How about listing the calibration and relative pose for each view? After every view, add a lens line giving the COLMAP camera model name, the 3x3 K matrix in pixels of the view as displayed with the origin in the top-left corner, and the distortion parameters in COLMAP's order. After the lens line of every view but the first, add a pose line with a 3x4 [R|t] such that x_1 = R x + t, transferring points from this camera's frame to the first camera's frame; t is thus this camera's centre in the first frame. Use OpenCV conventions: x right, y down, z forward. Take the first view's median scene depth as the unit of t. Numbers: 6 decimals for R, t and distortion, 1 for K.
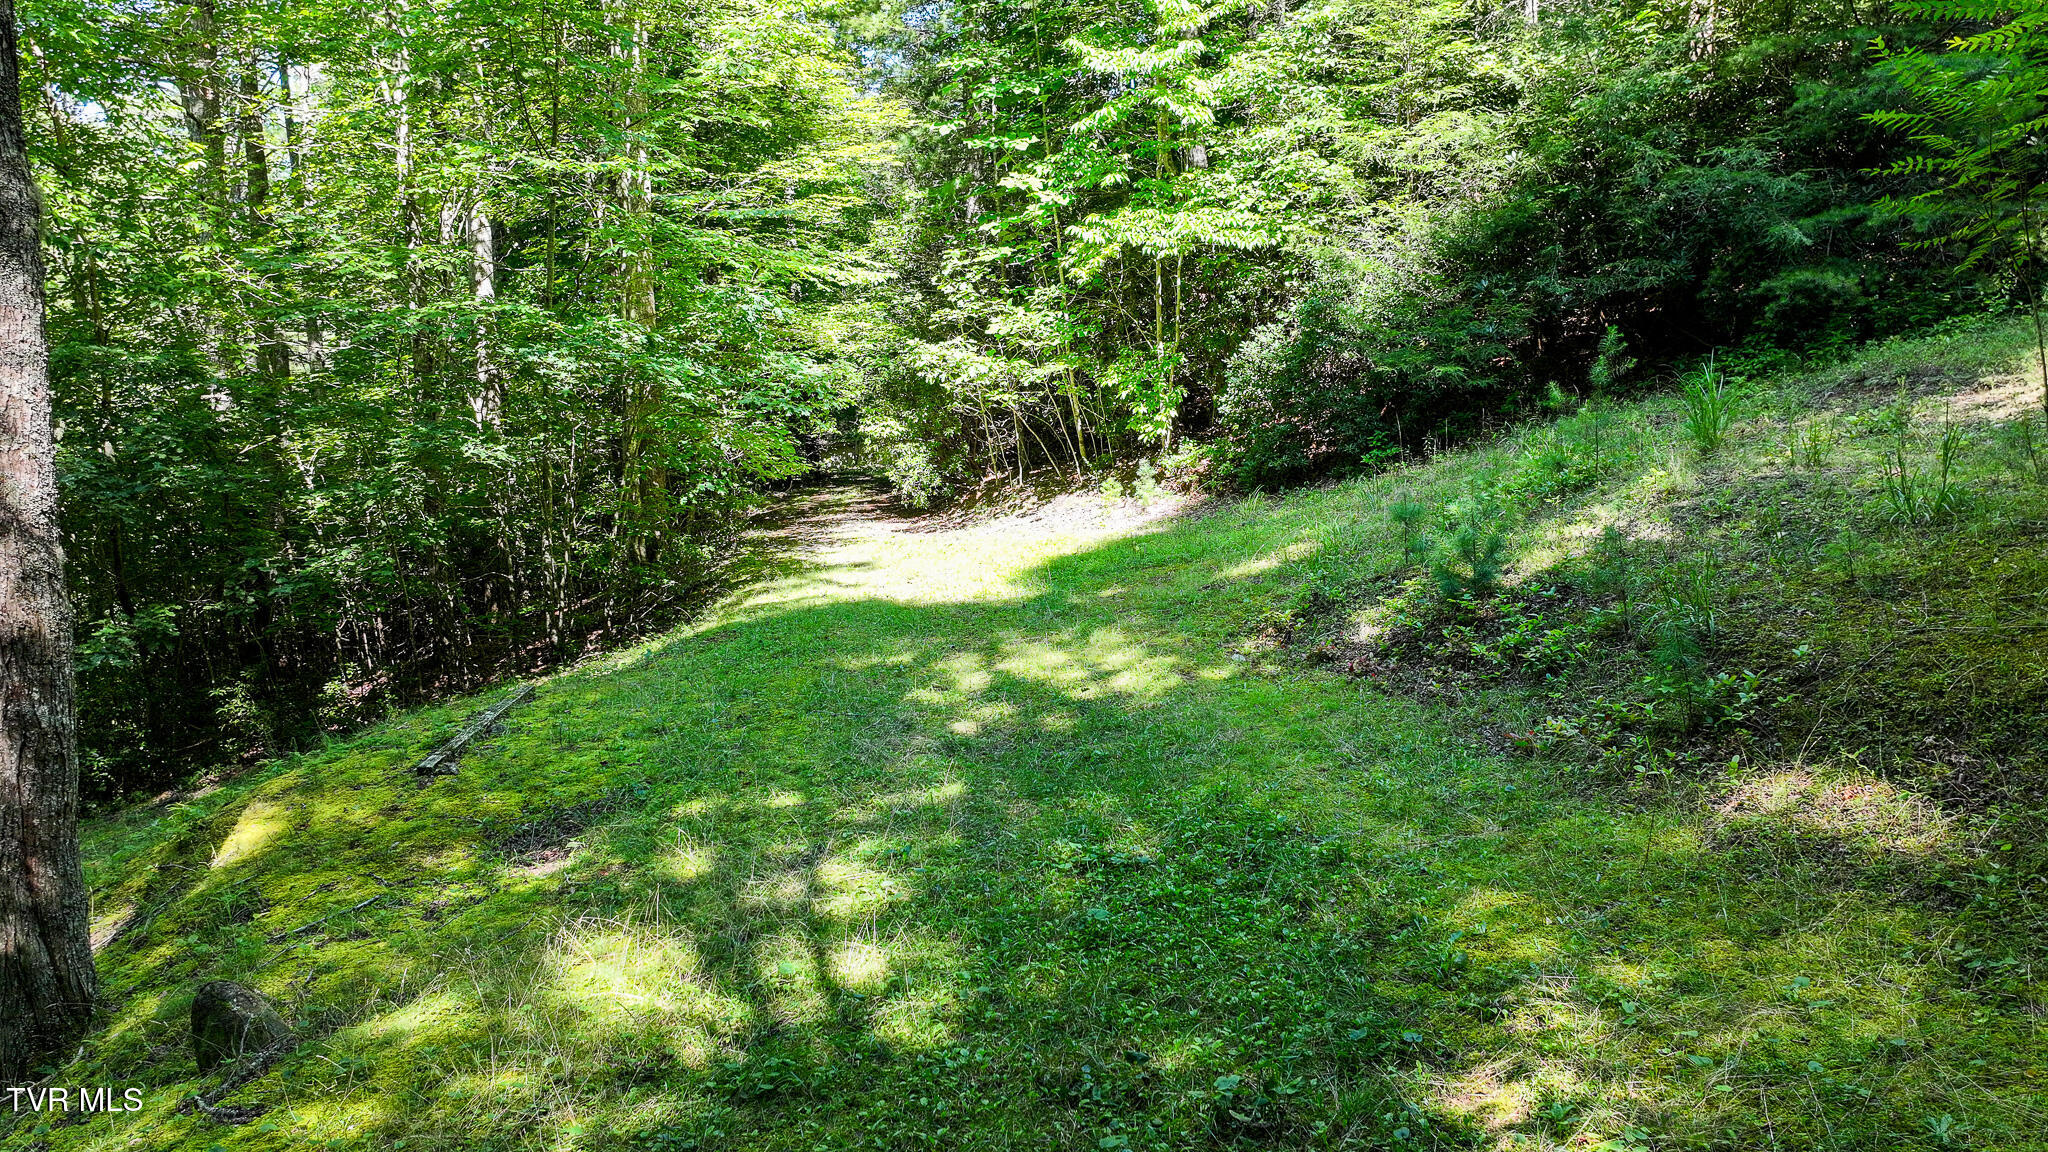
lens RADIAL K [[1439.8, 0, 1029.1], [0, 1439.8, 575.8], [0, 0, 1]] dist [0.012576, 0.000123]
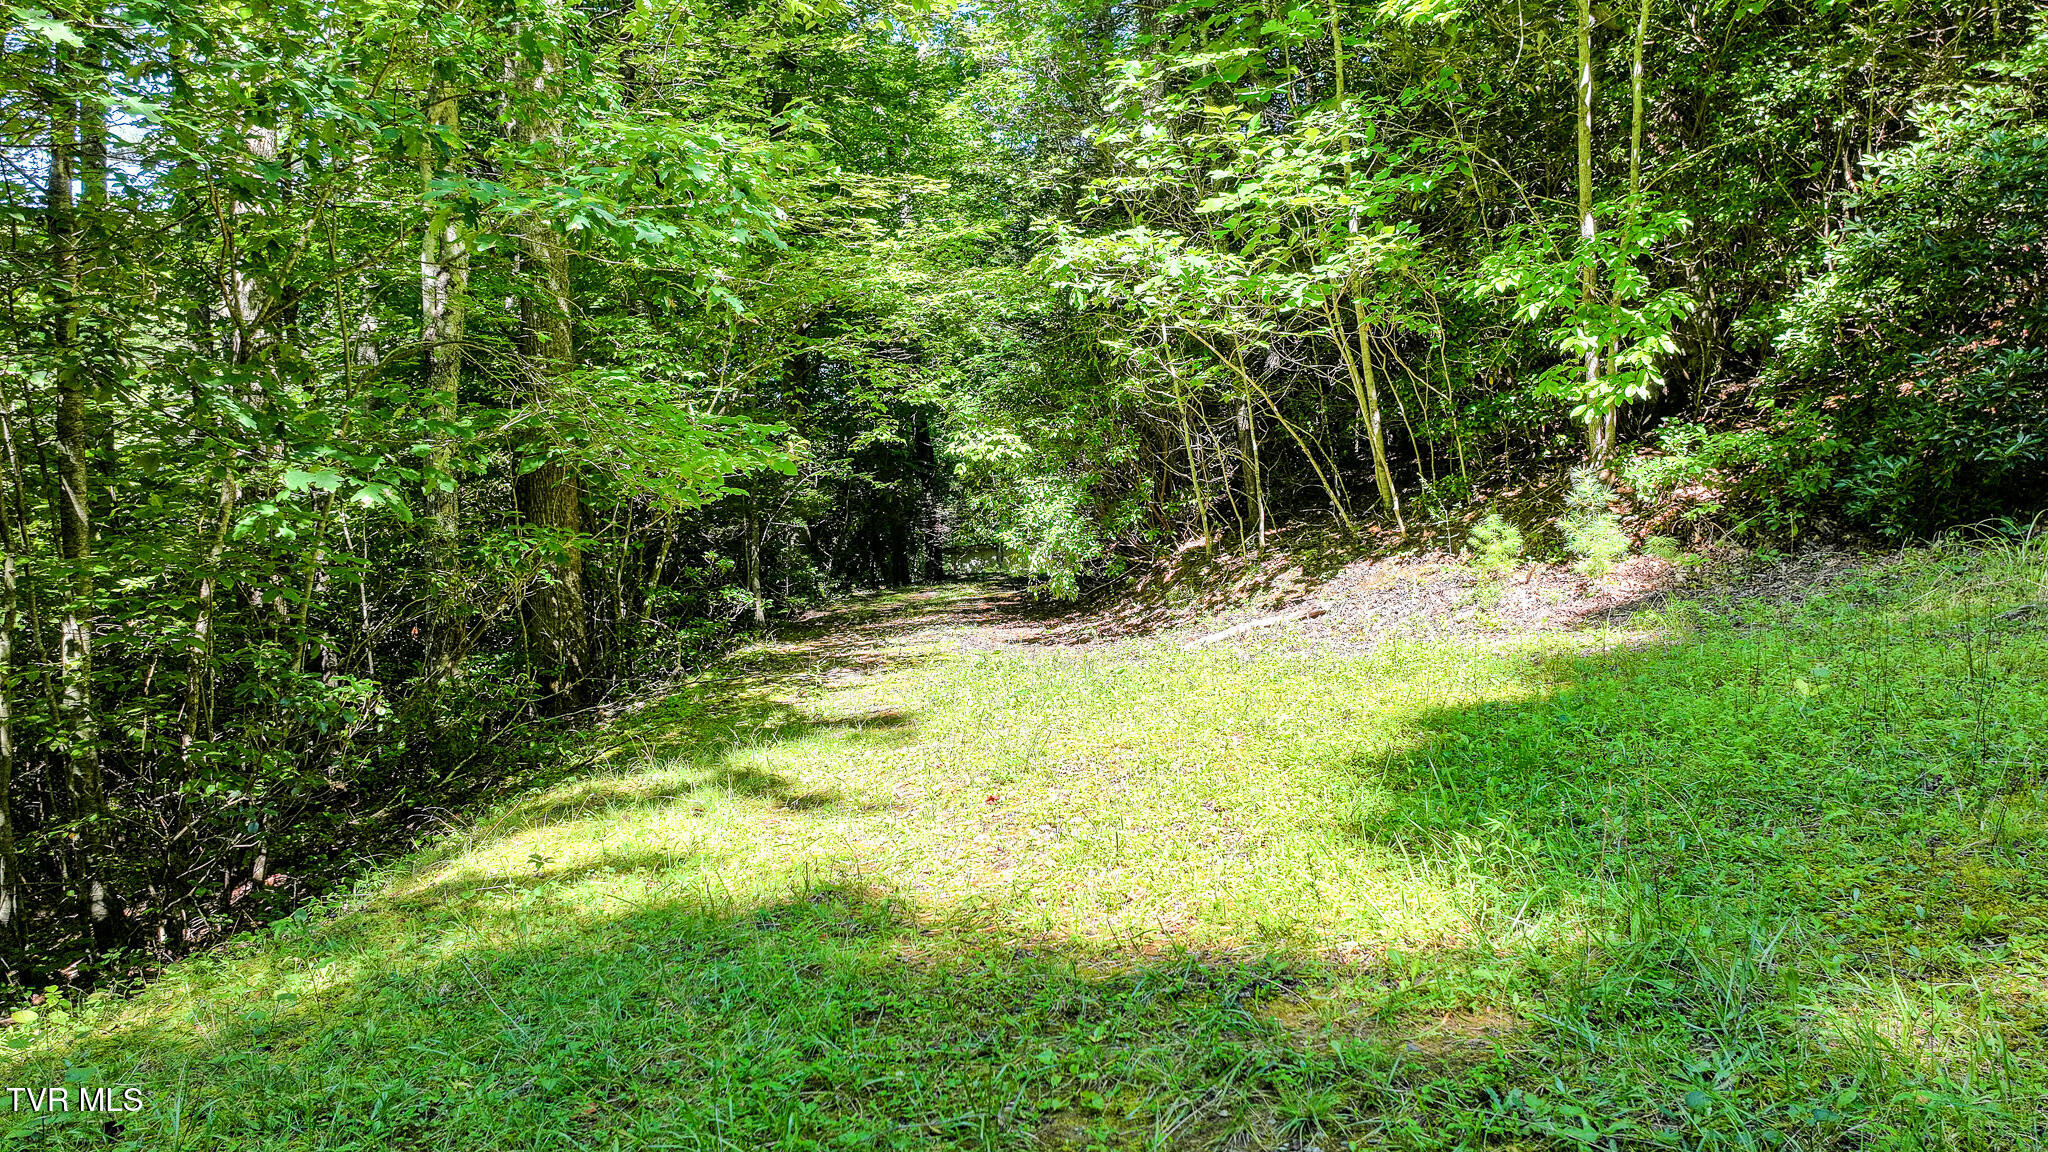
lens RADIAL K [[1439.8, 0, 1029.1], [0, 1439.8, 575.8], [0, 0, 1]] dist [0.012576, 0.000123]
pose [[0.994172, -0.008467, -0.107475, -0.033199], [-0.000367, 0.996640, -0.081907, -0.013085], [0.107808, 0.081469, 0.990828, 0.514355]]
